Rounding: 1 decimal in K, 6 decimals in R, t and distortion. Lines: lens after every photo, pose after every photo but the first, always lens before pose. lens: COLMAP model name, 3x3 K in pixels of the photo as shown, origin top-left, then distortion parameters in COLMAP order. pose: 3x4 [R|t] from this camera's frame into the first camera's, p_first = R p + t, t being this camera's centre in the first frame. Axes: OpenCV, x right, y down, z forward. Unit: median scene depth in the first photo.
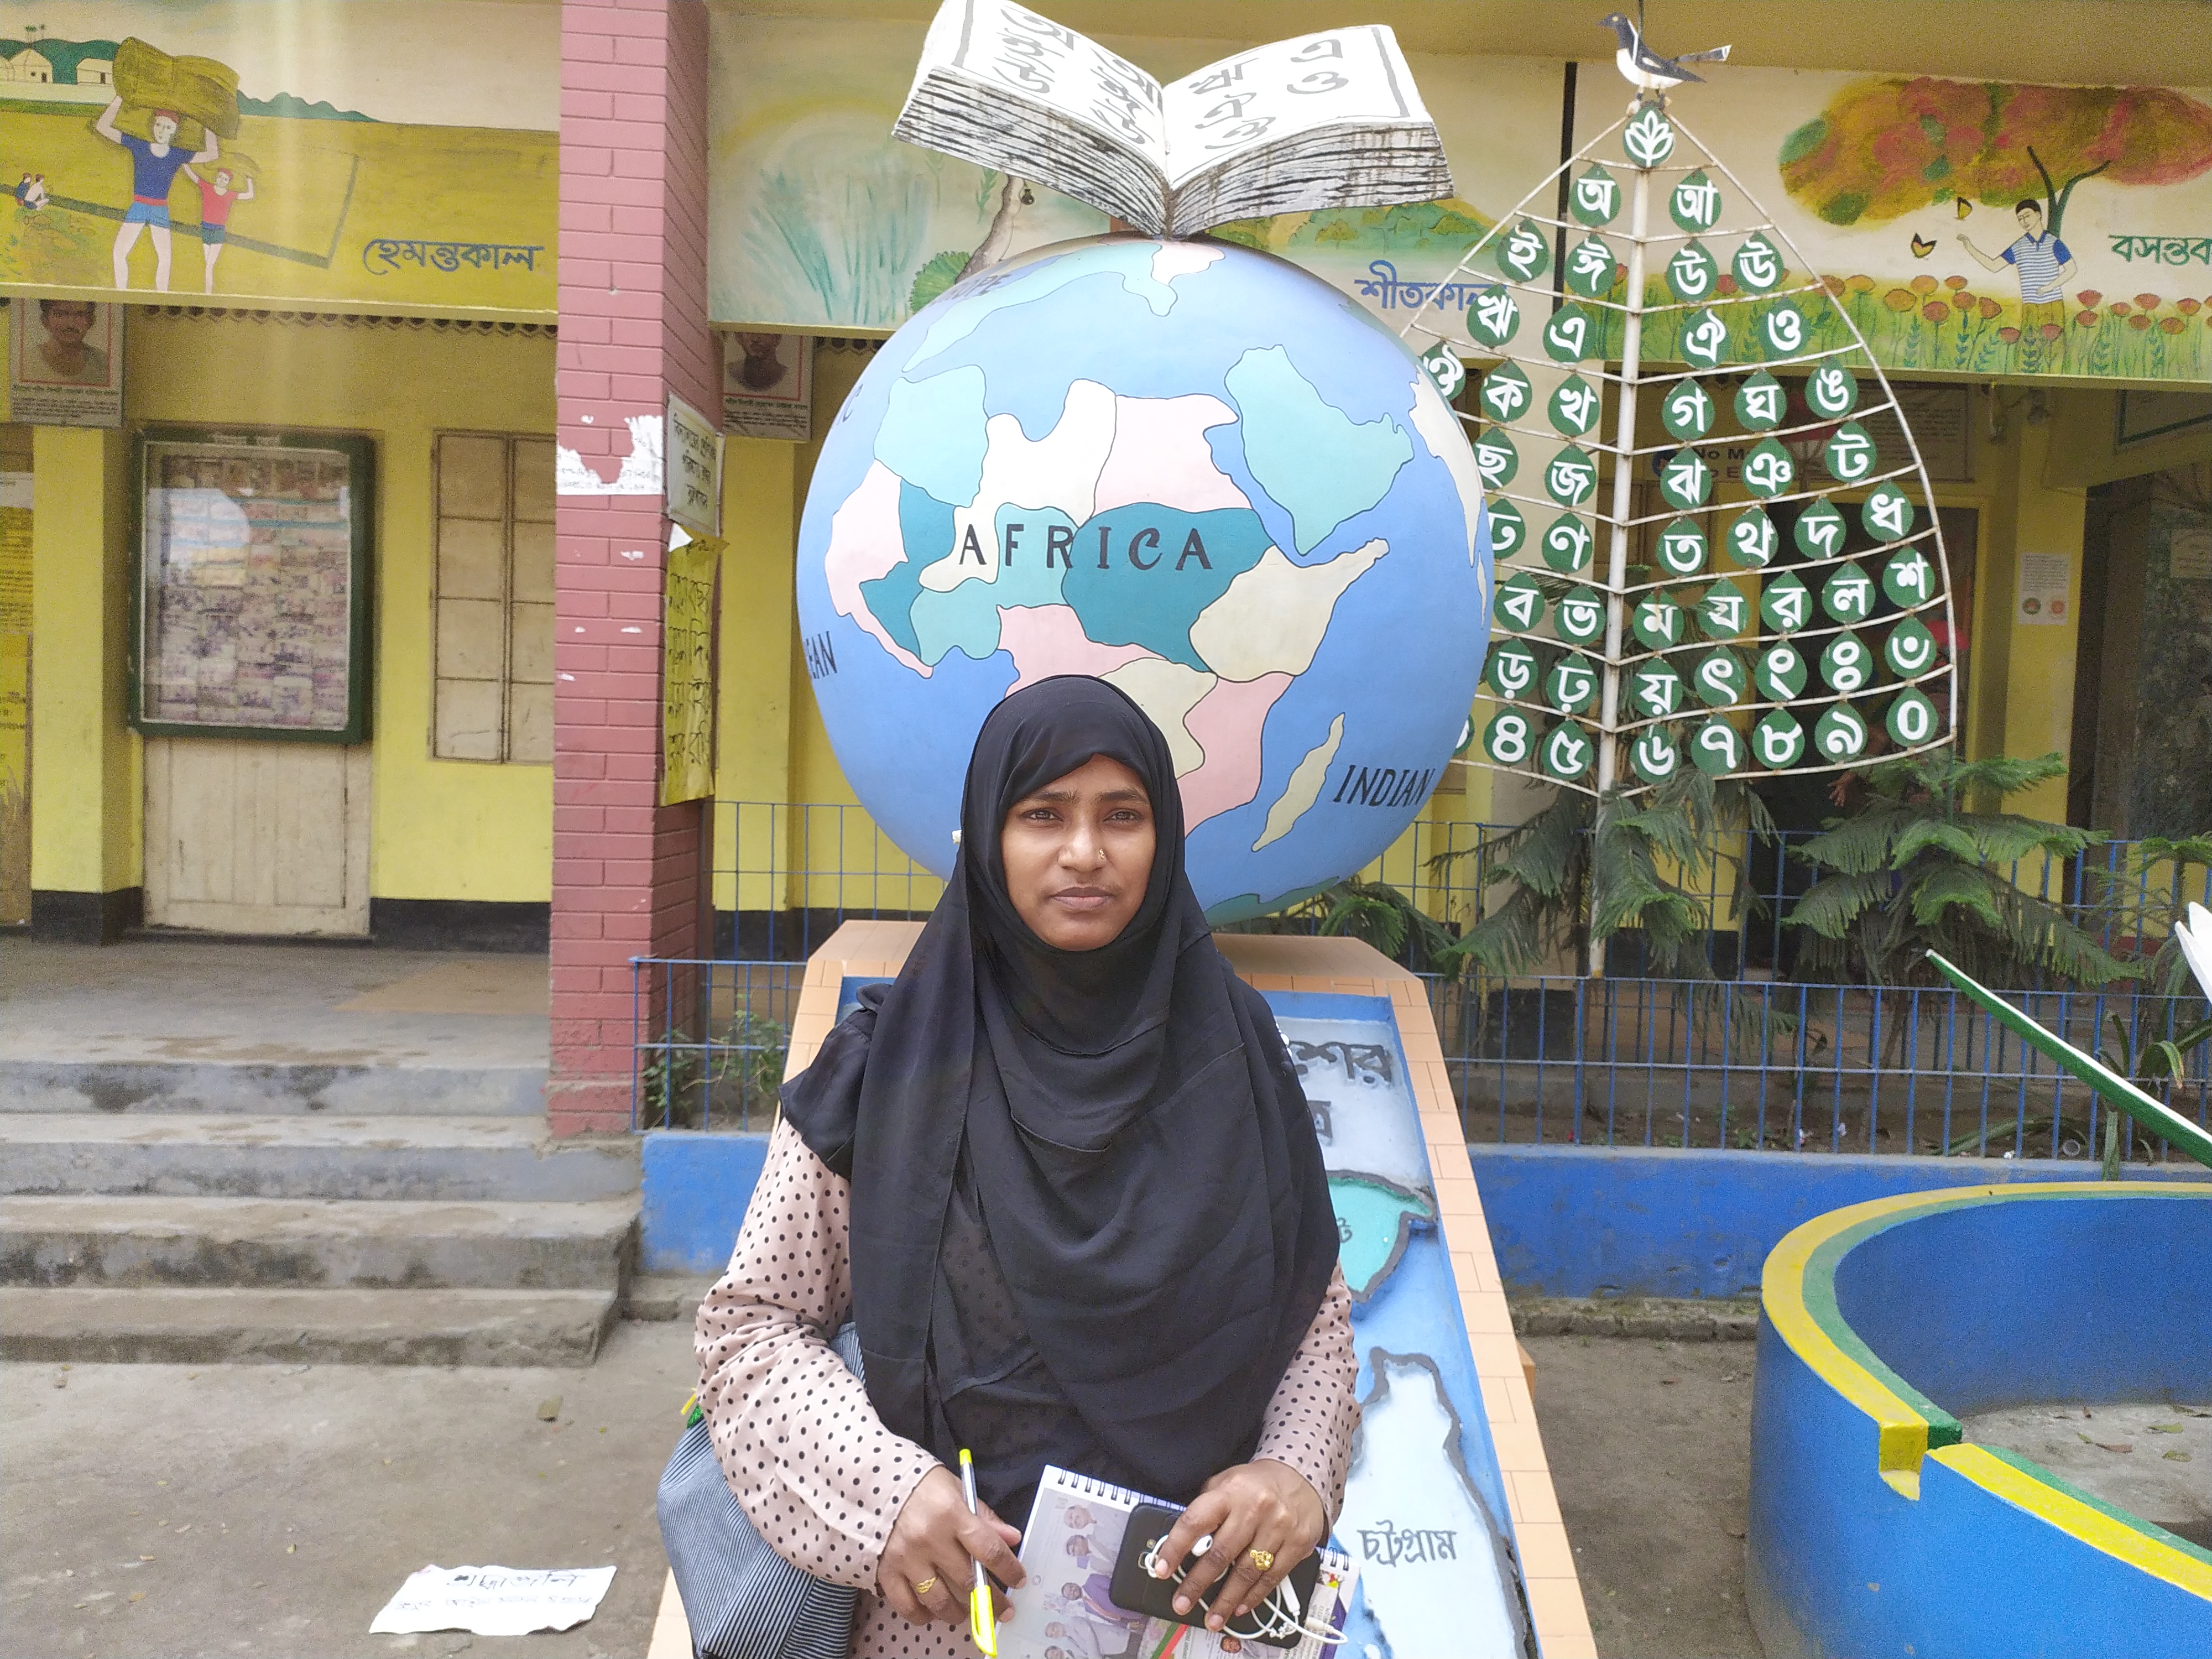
lens RADIAL K [[1678.1, 0, 1107.7], [0, 1678.1, 836.9], [0, 0, 1]] dist [0.090007, -0.116617]
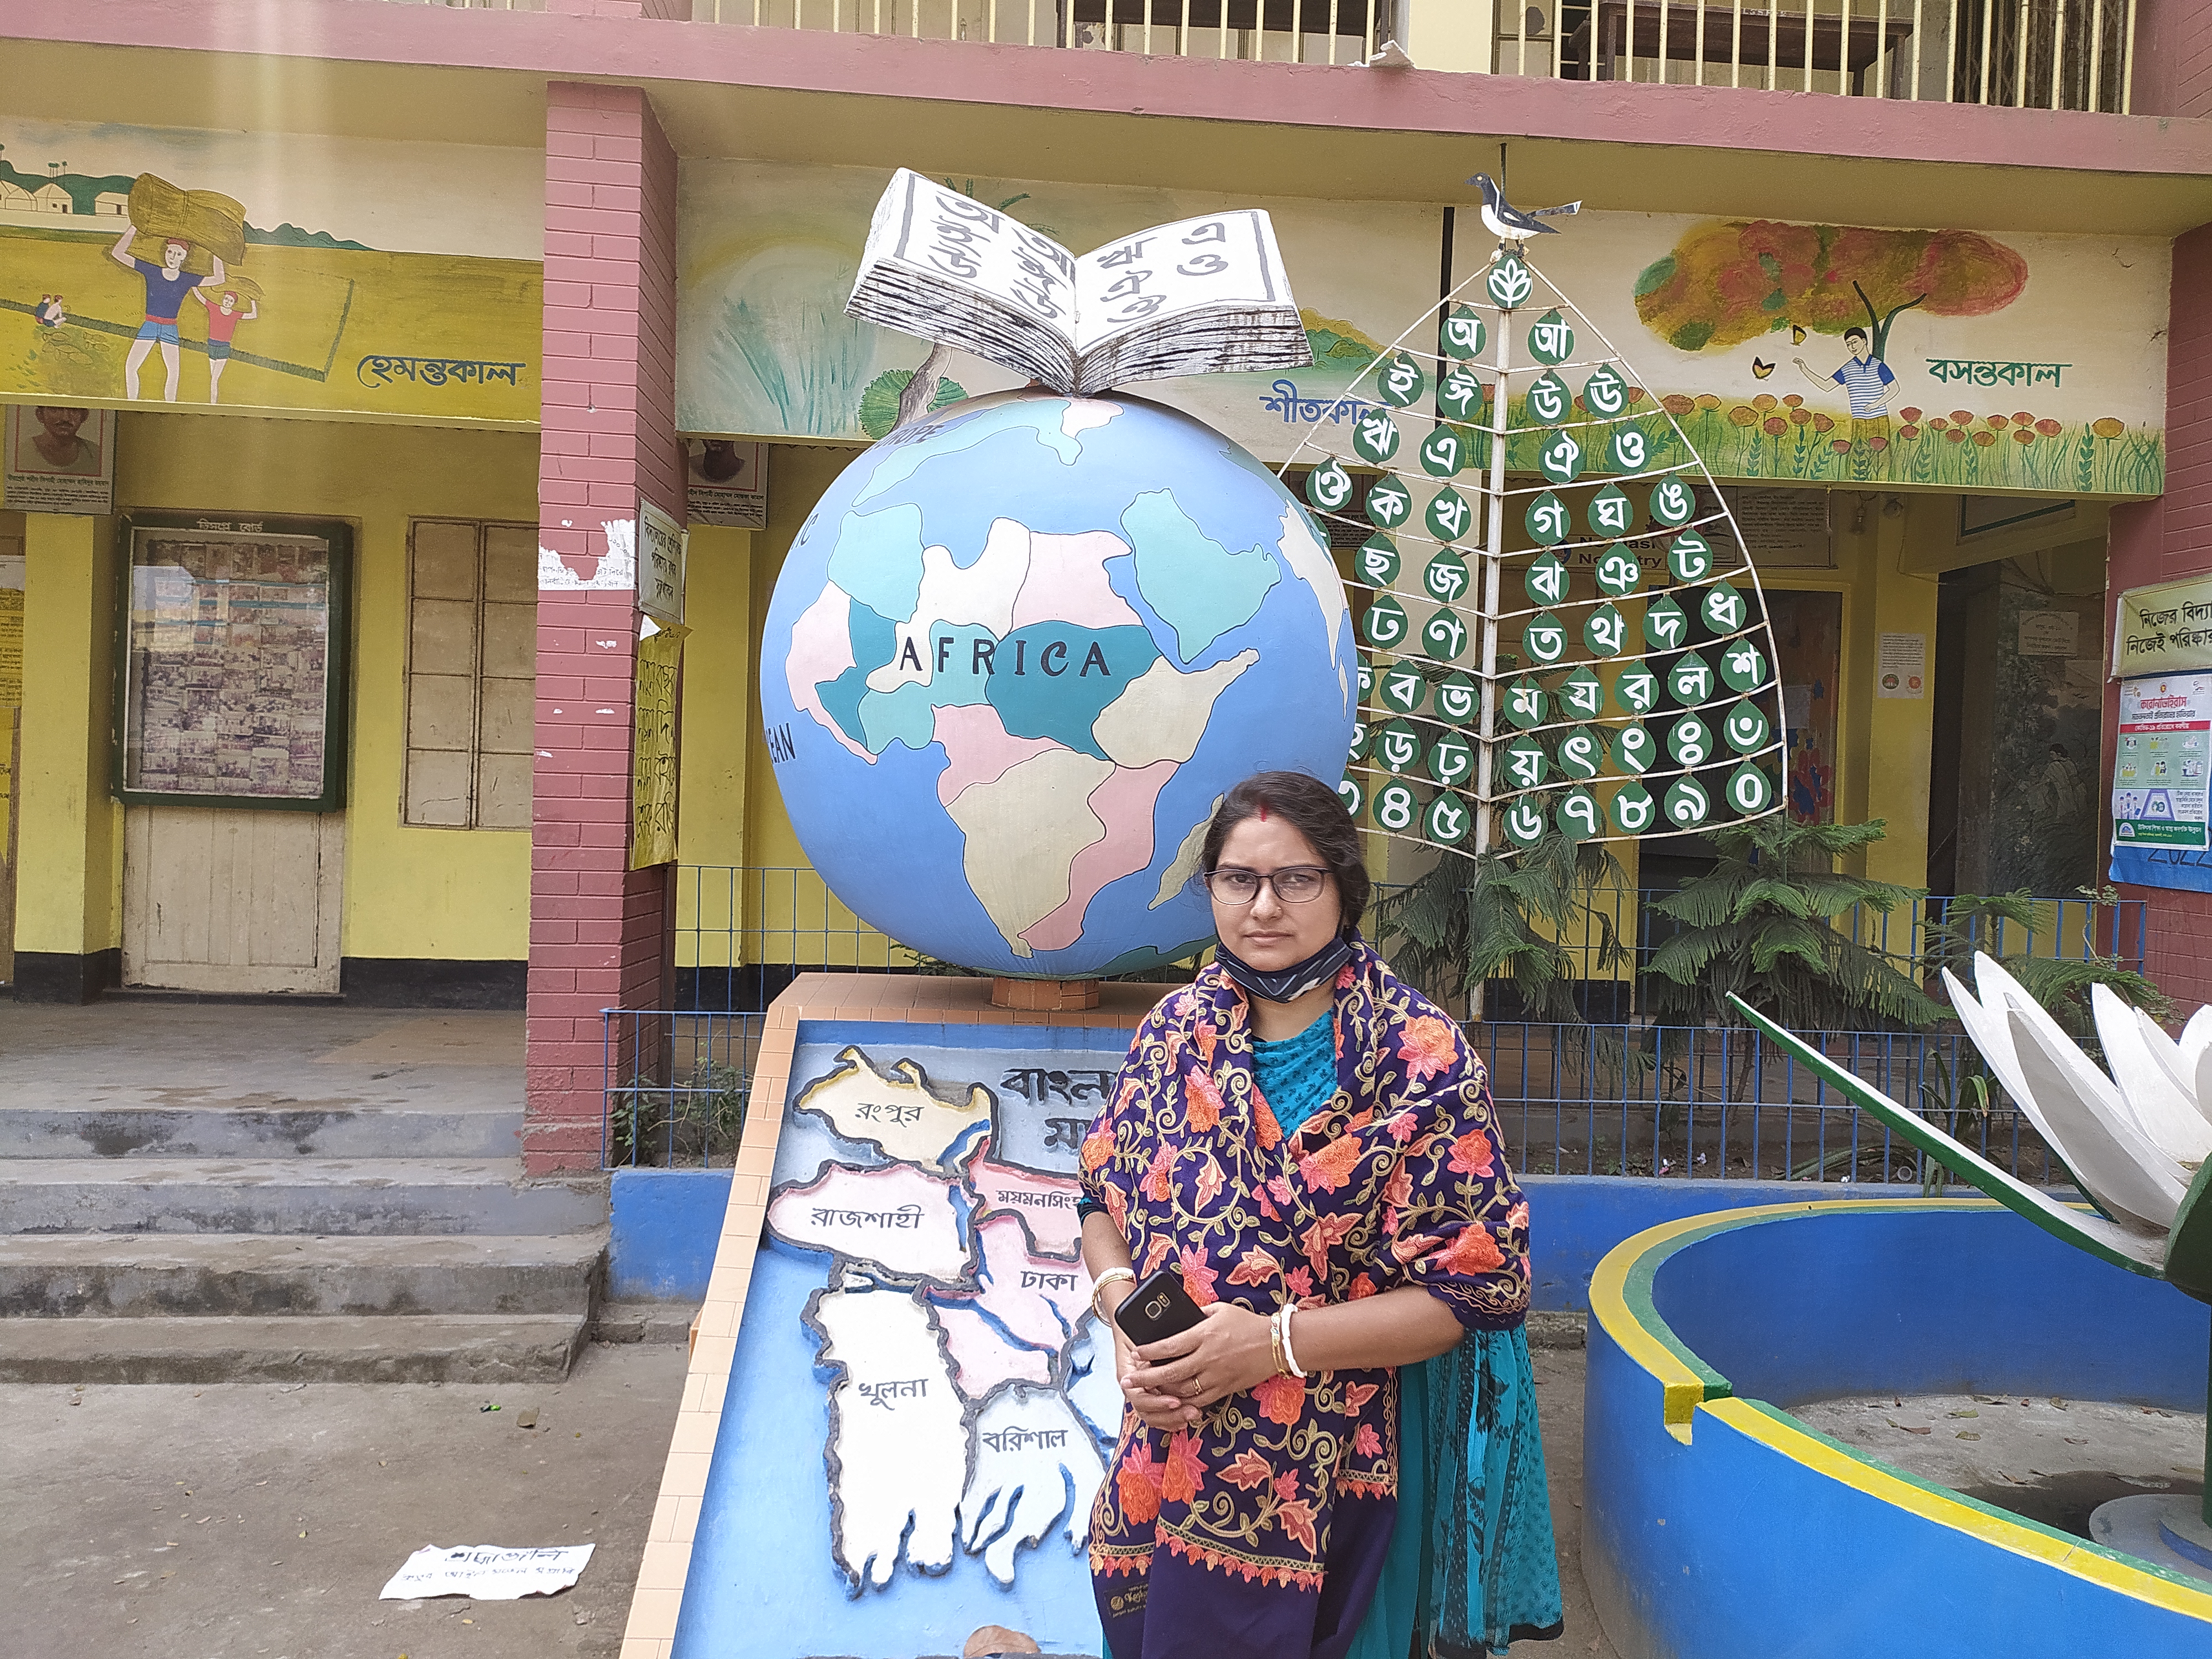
lens RADIAL K [[1691.3, 0, 1114.2], [0, 1691.3, 827.9], [0, 0, 1]] dist [0.096362, -0.129971]
pose [[0.999482, -0.002847, 0.032051, 0.014808], [0.004104, 0.999223, -0.039201, -0.001239], [-0.031915, 0.039312, 0.998717, -0.119634]]
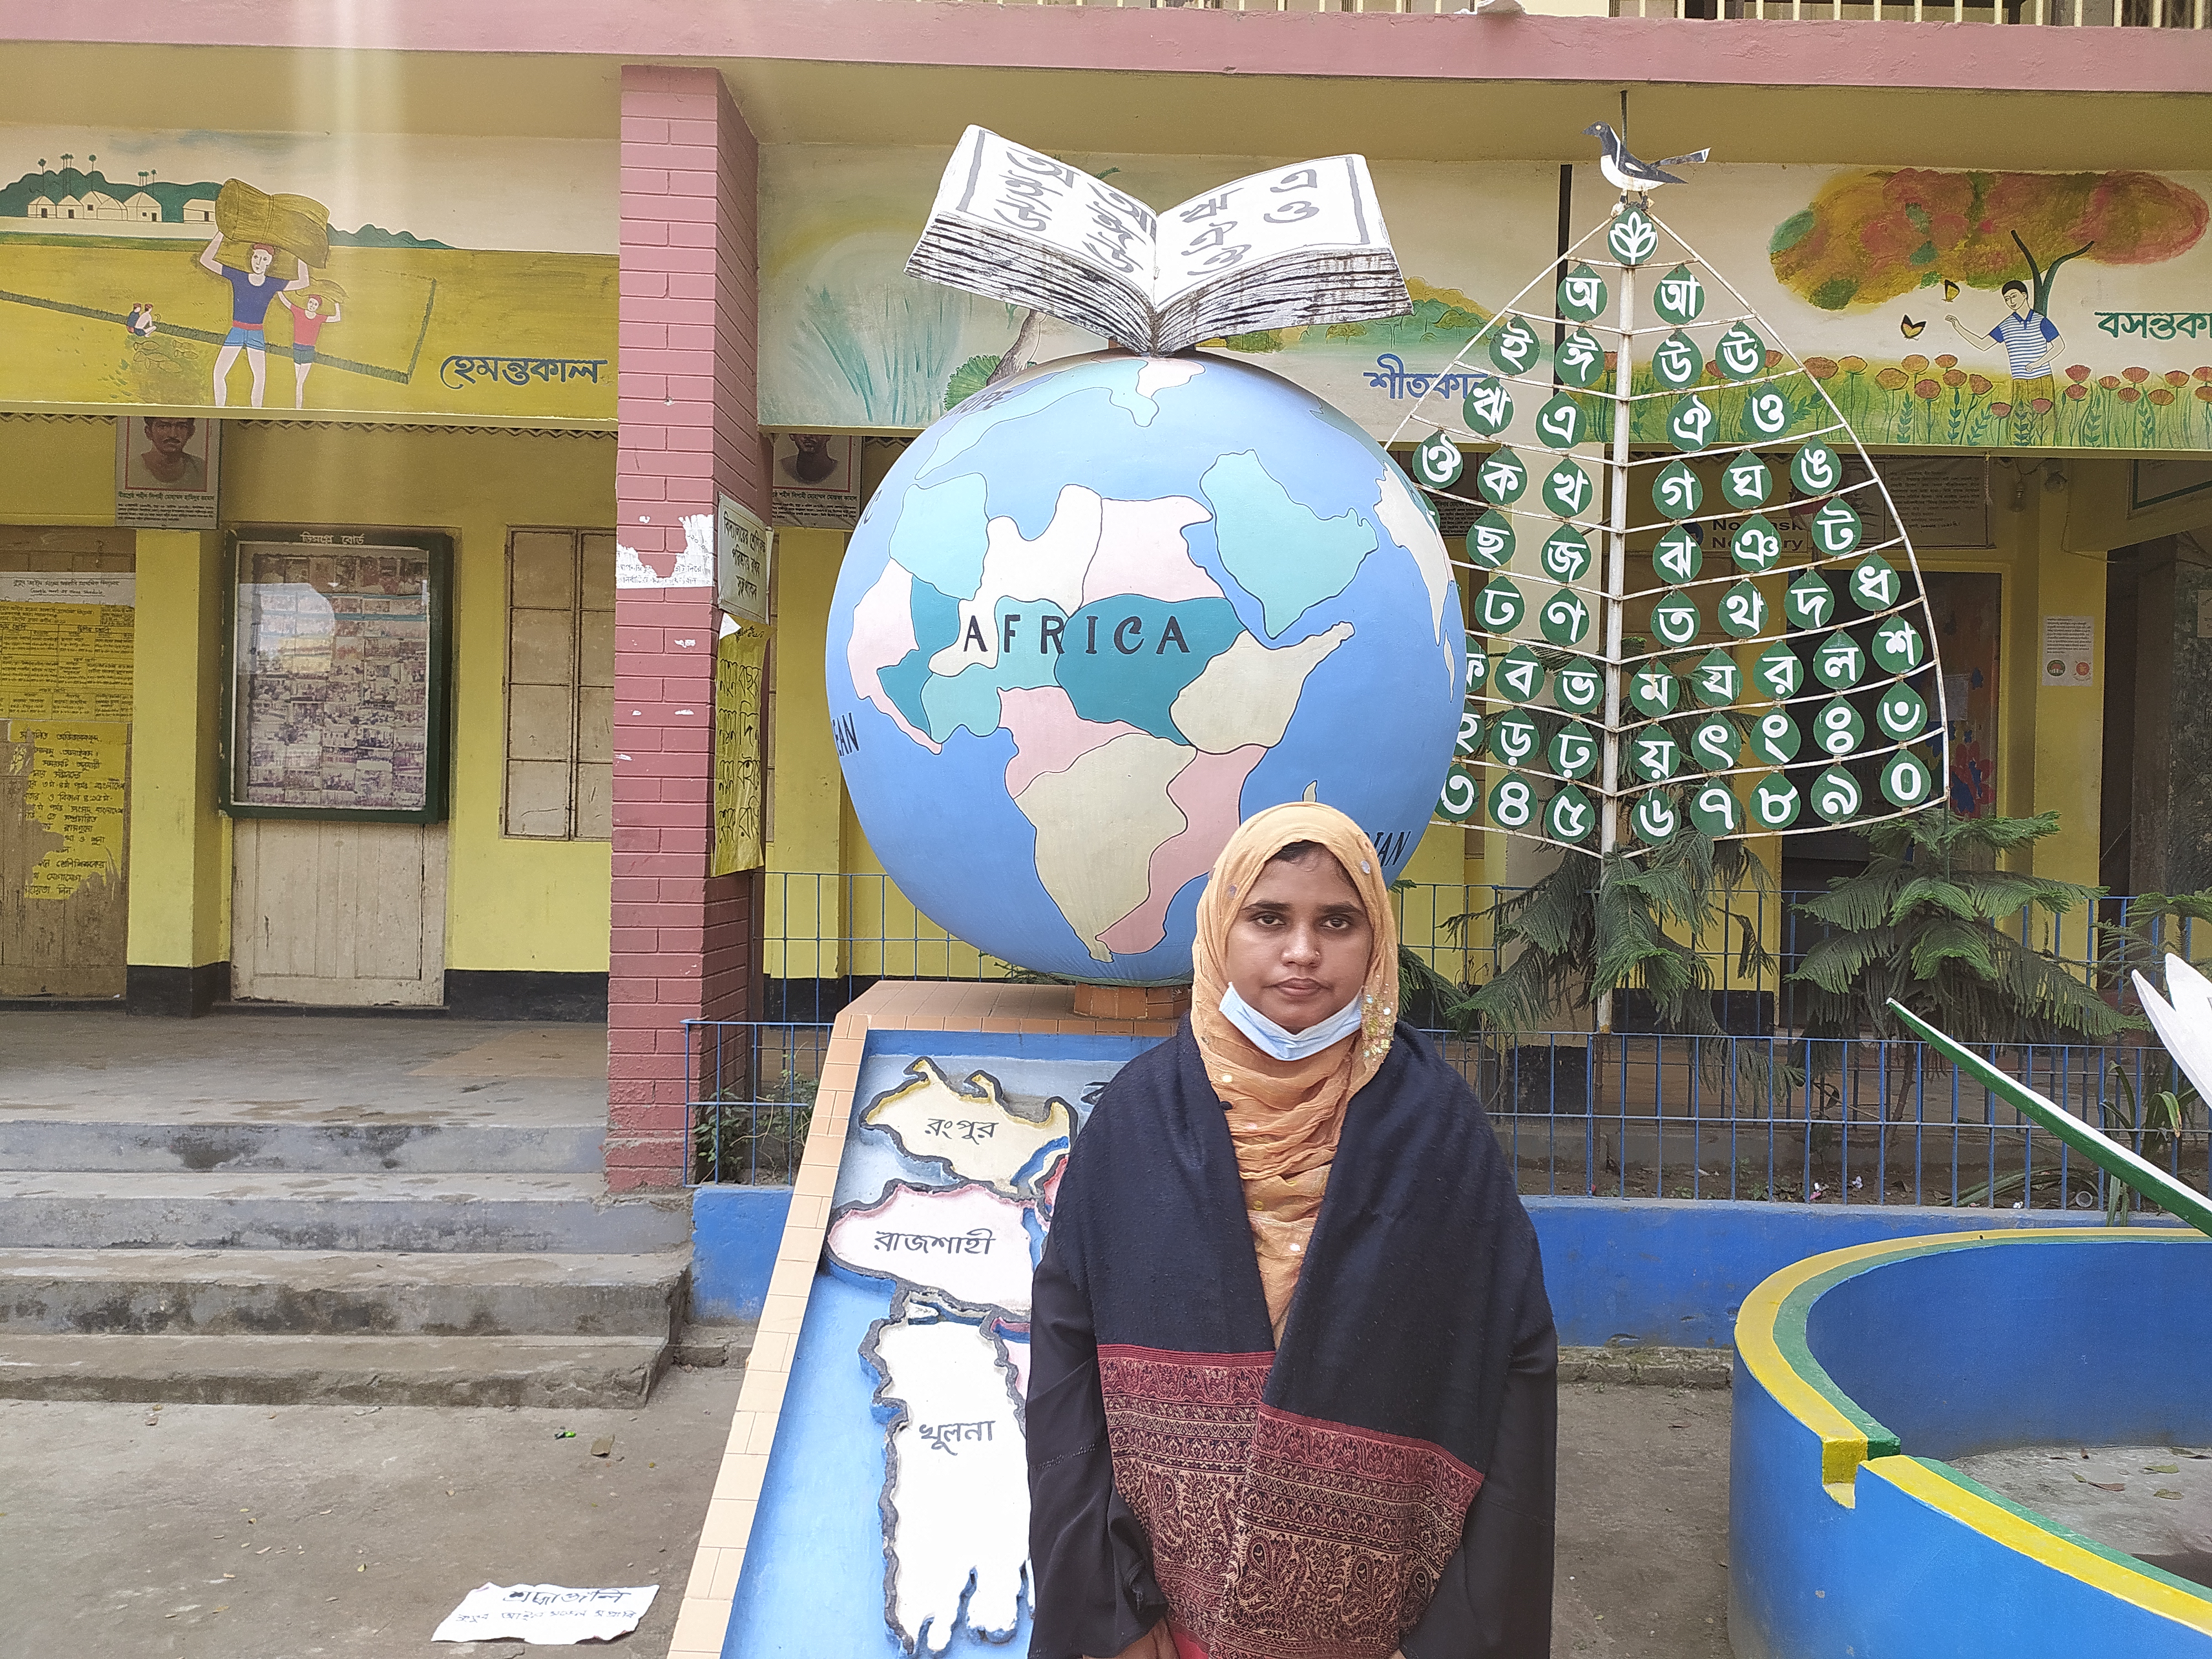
lens RADIAL K [[1693.2, 0, 1113.2], [0, 1693.2, 830.5], [0, 0, 1]] dist [0.095689, -0.128167]
pose [[0.999161, -0.012123, -0.039121, 0.031077], [0.010289, 0.998855, -0.046728, 0.005404], [0.039642, 0.046286, 0.998141, -0.062960]]
